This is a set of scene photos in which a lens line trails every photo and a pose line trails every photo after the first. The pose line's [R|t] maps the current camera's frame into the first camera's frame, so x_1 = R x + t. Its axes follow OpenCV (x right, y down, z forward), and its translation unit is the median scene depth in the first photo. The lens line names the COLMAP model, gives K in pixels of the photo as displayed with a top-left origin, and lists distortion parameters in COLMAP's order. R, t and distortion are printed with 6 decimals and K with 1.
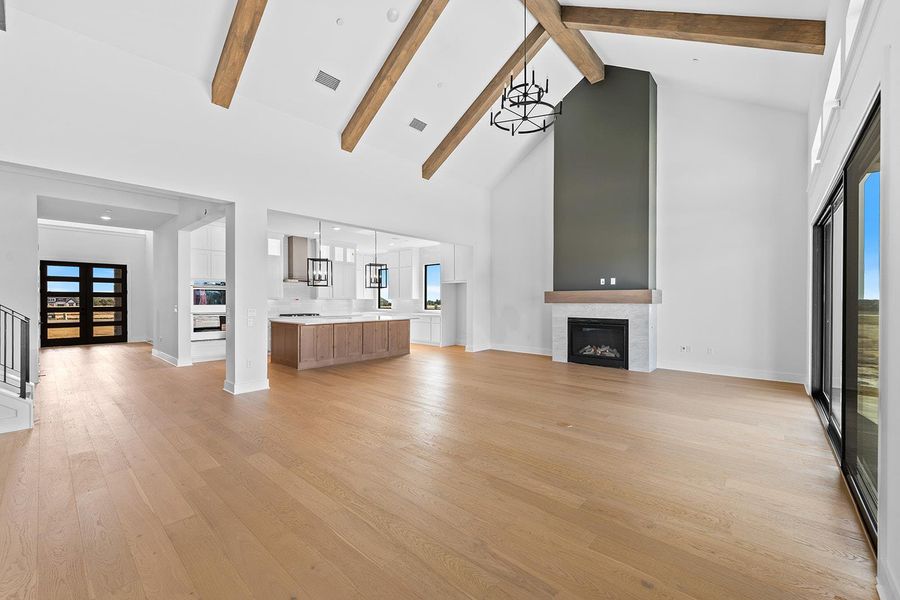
lens RADIAL K [[373.0, 0, 450.0], [0, 373.0, 300.0], [0, 0, 1]] dist [0.001808, -0.000133]
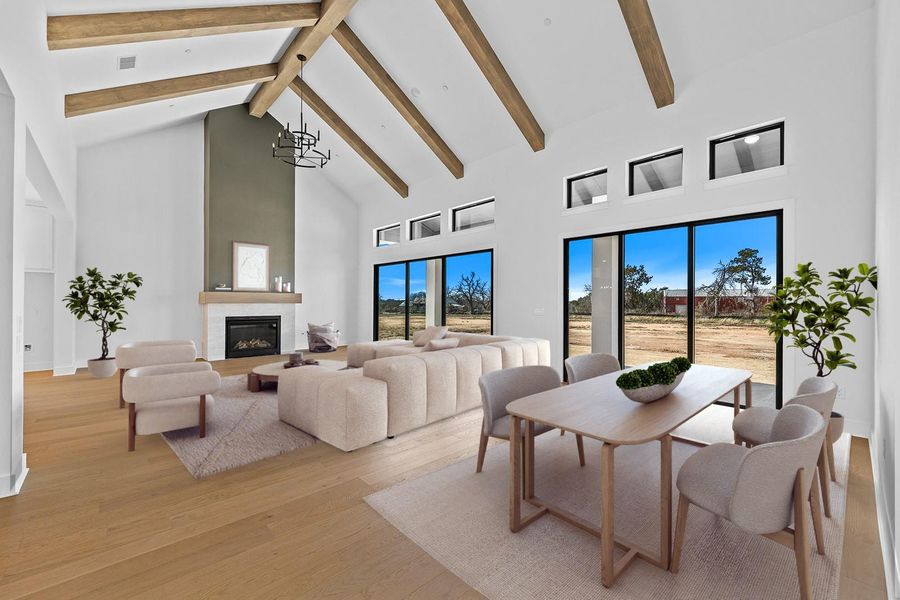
lens RADIAL K [[373.0, 0, 450.0], [0, 373.0, 300.0], [0, 0, 1]] dist [0.001808, -0.000133]
pose [[0.072870, 0.007436, 0.997314, -0.707782], [-0.002320, 0.999971, -0.007286, 0.004794], [-0.997339, -0.001782, 0.072885, 0.281718]]
